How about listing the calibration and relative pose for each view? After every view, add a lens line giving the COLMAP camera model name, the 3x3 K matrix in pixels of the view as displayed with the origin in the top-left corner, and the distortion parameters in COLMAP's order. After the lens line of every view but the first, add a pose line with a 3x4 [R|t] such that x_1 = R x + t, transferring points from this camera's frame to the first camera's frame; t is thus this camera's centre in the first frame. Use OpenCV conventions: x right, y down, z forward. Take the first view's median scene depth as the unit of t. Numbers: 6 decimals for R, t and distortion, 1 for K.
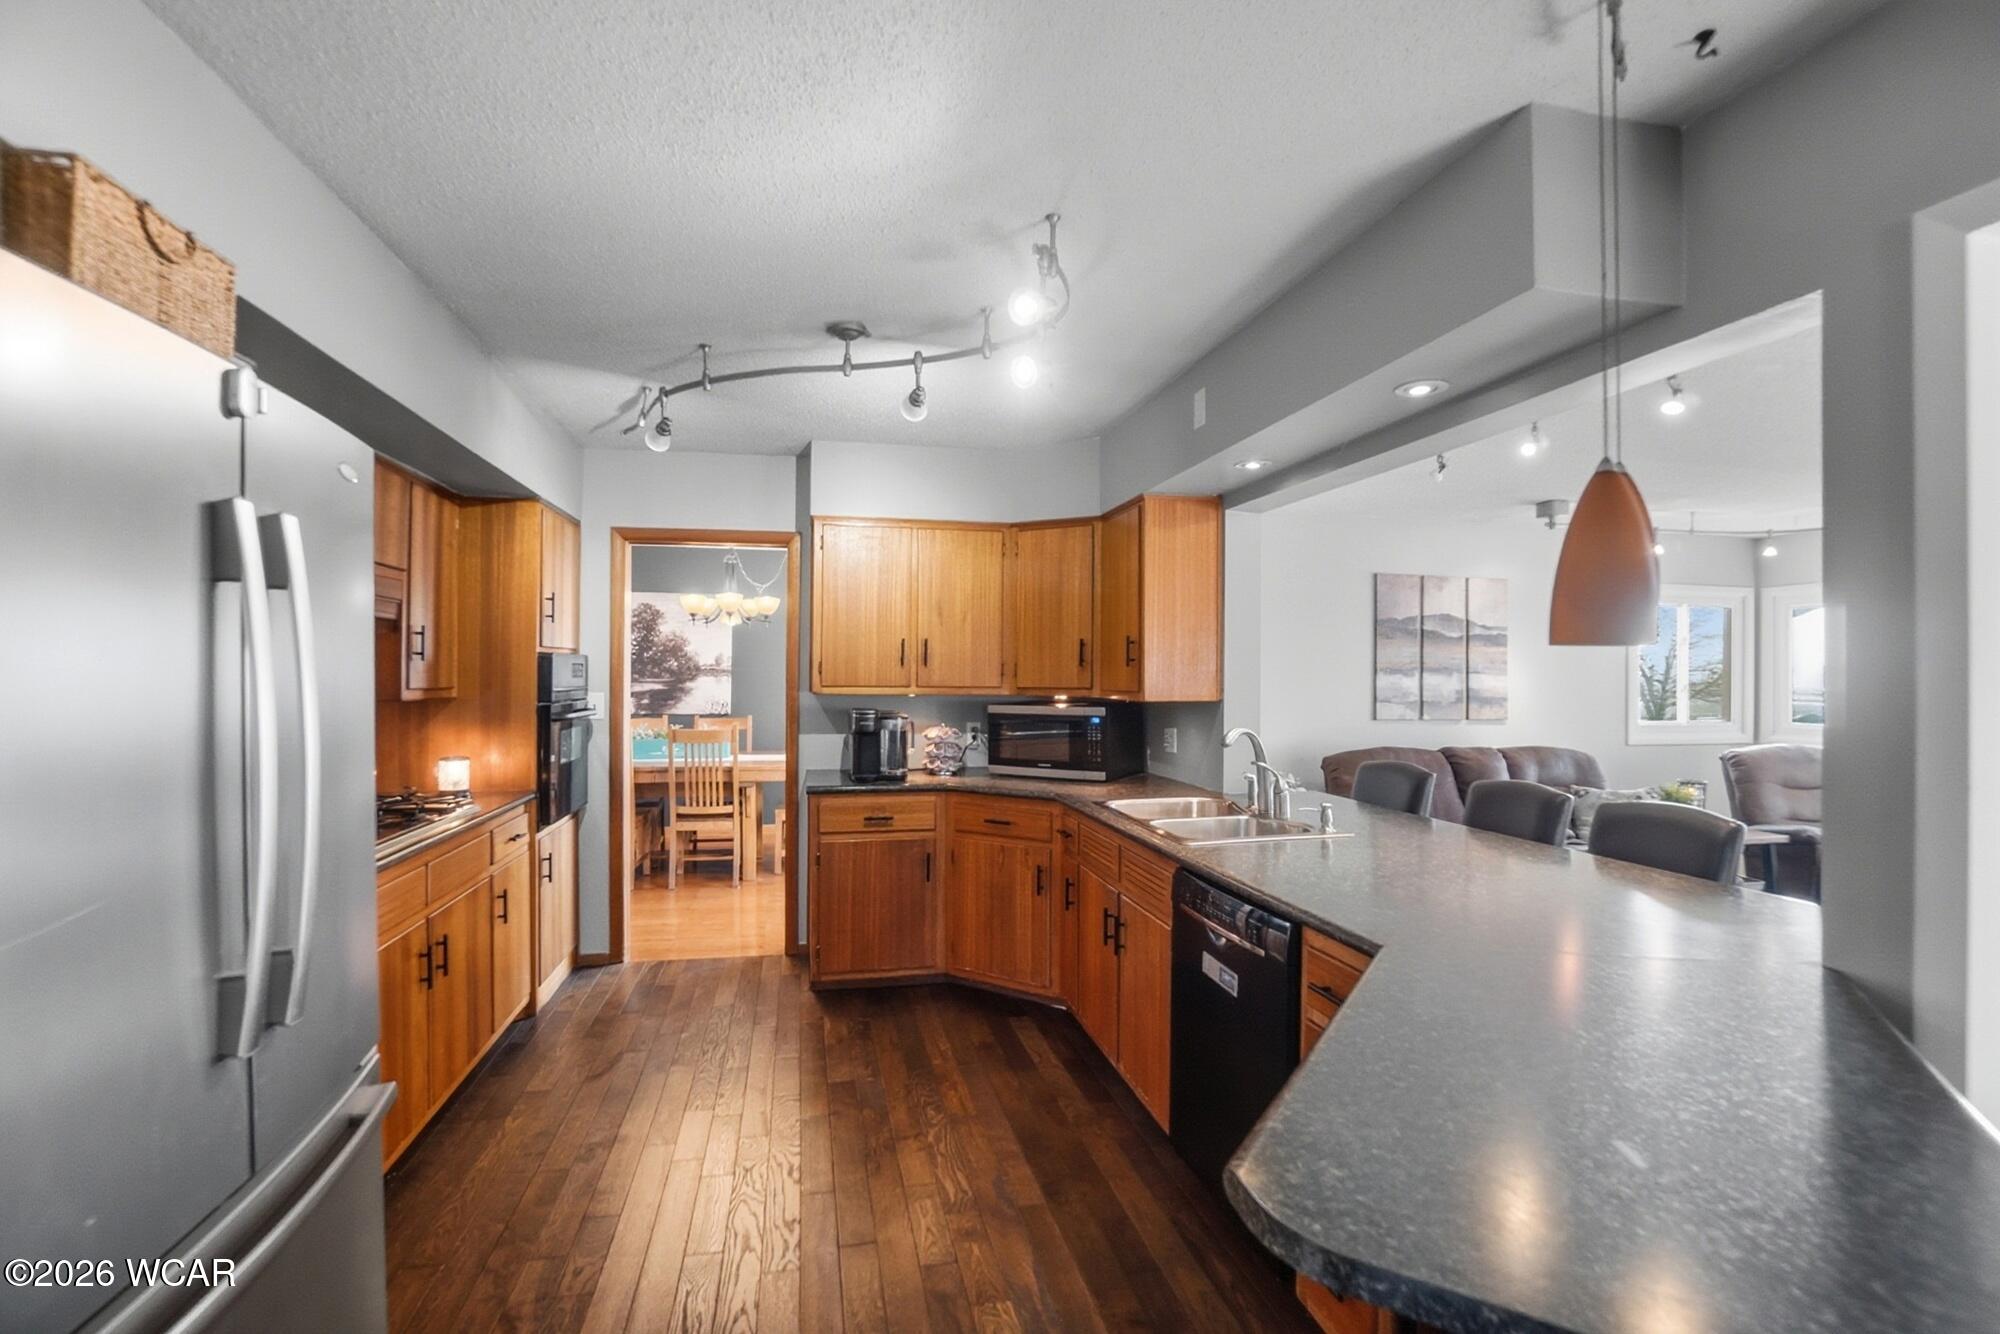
lens RADIAL K [[888.2, 0, 993.0], [0, 888.2, 678.9], [0, 0, 1]] dist [-0.042687, 0.000156]
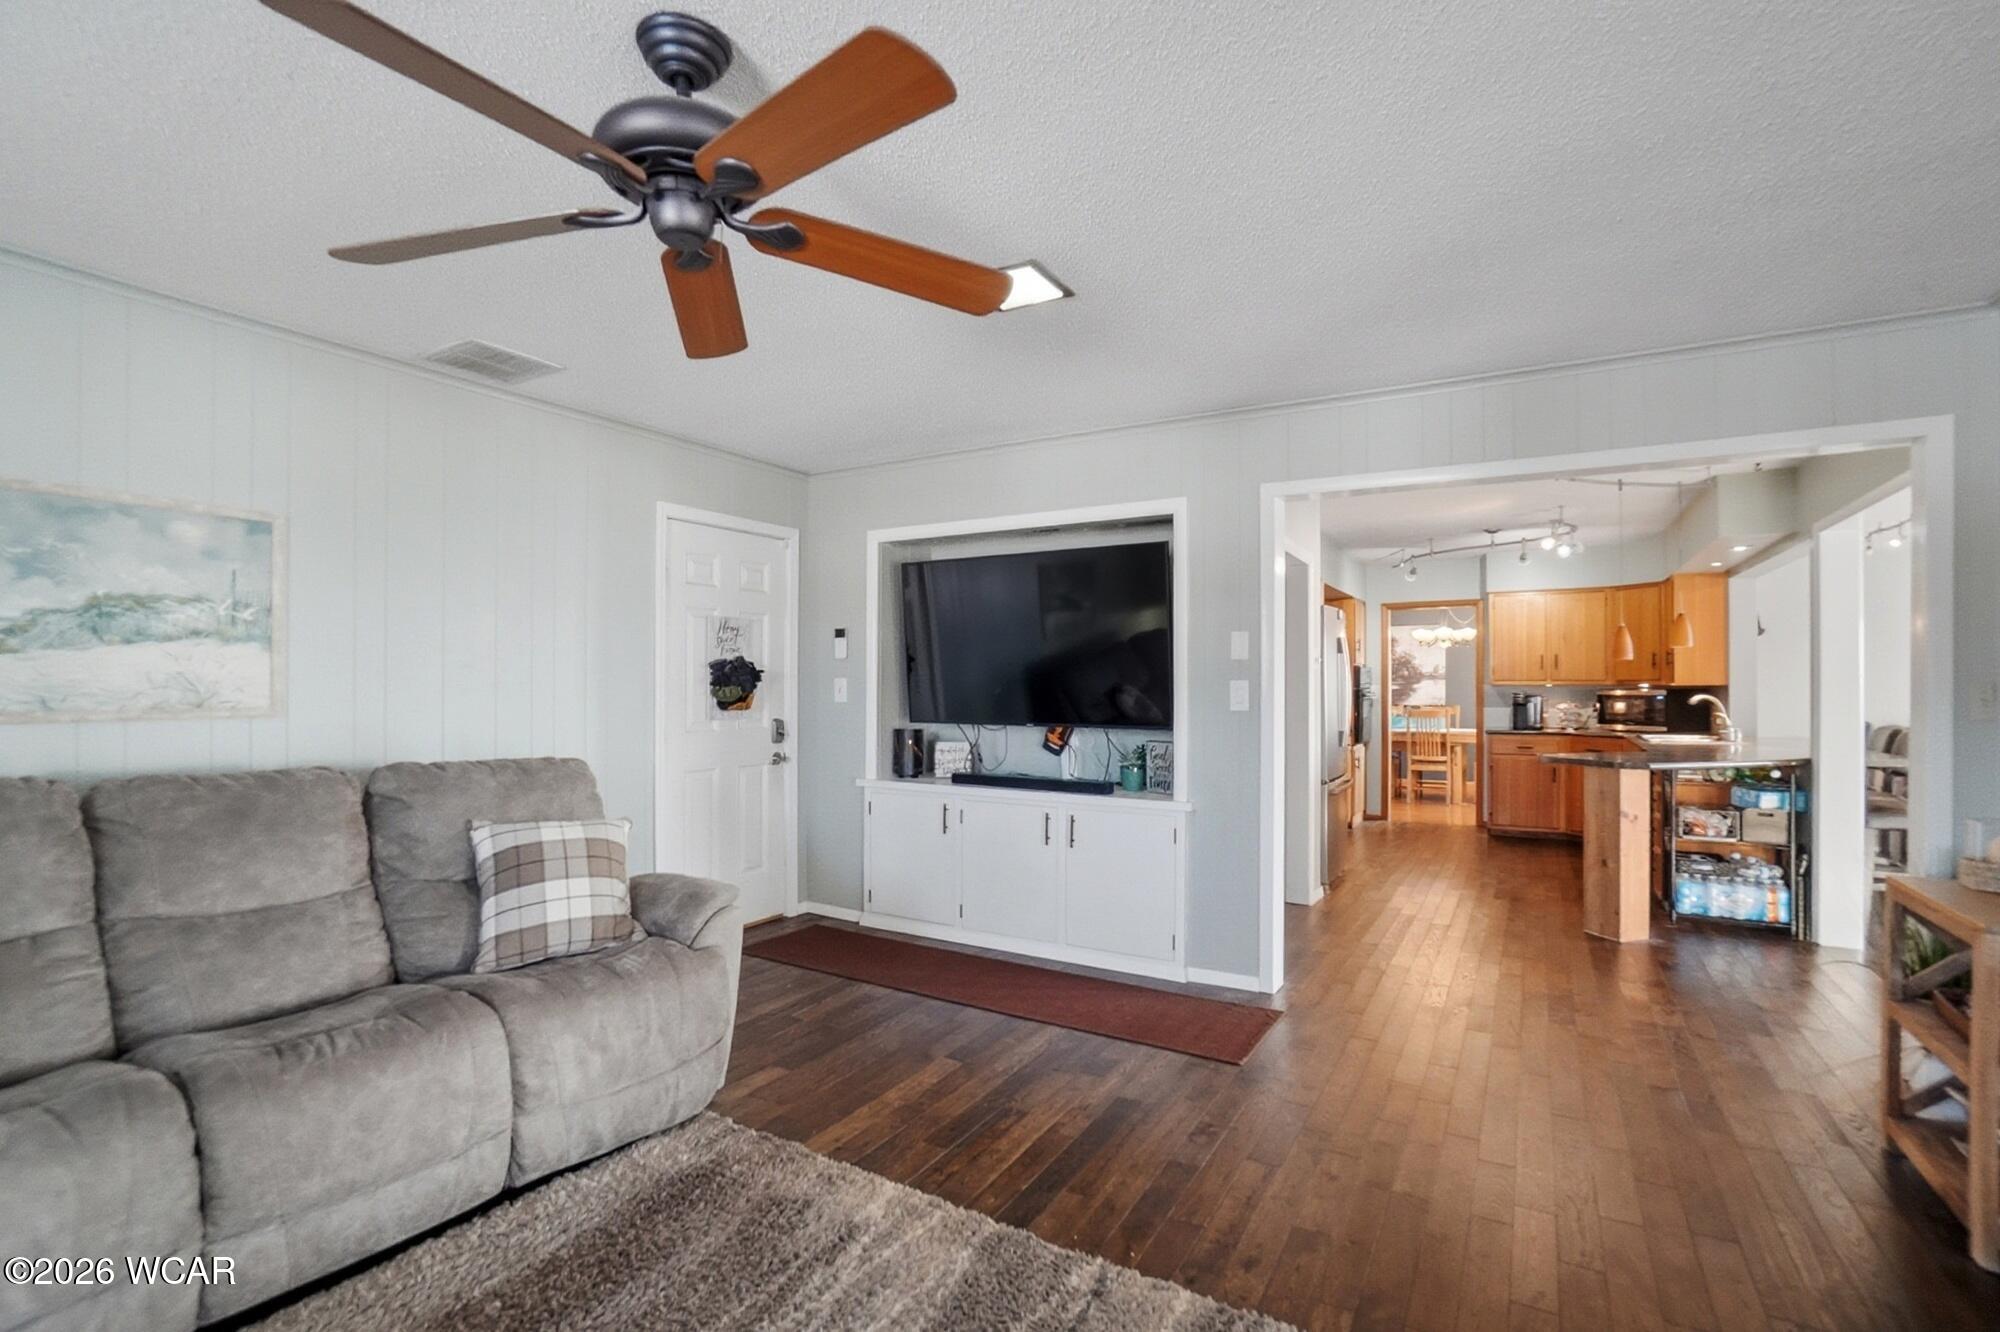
lens RADIAL K [[913.4, 0, 995.5], [0, 913.4, 672.8], [0, 0, 1]] dist [-0.042099, 0.000654]
pose [[0.731938, -0.017070, -0.681158, 0.327213], [0.001931, 0.999734, -0.022979, 0.032551], [0.681369, 0.015504, 0.731776, -1.101579]]
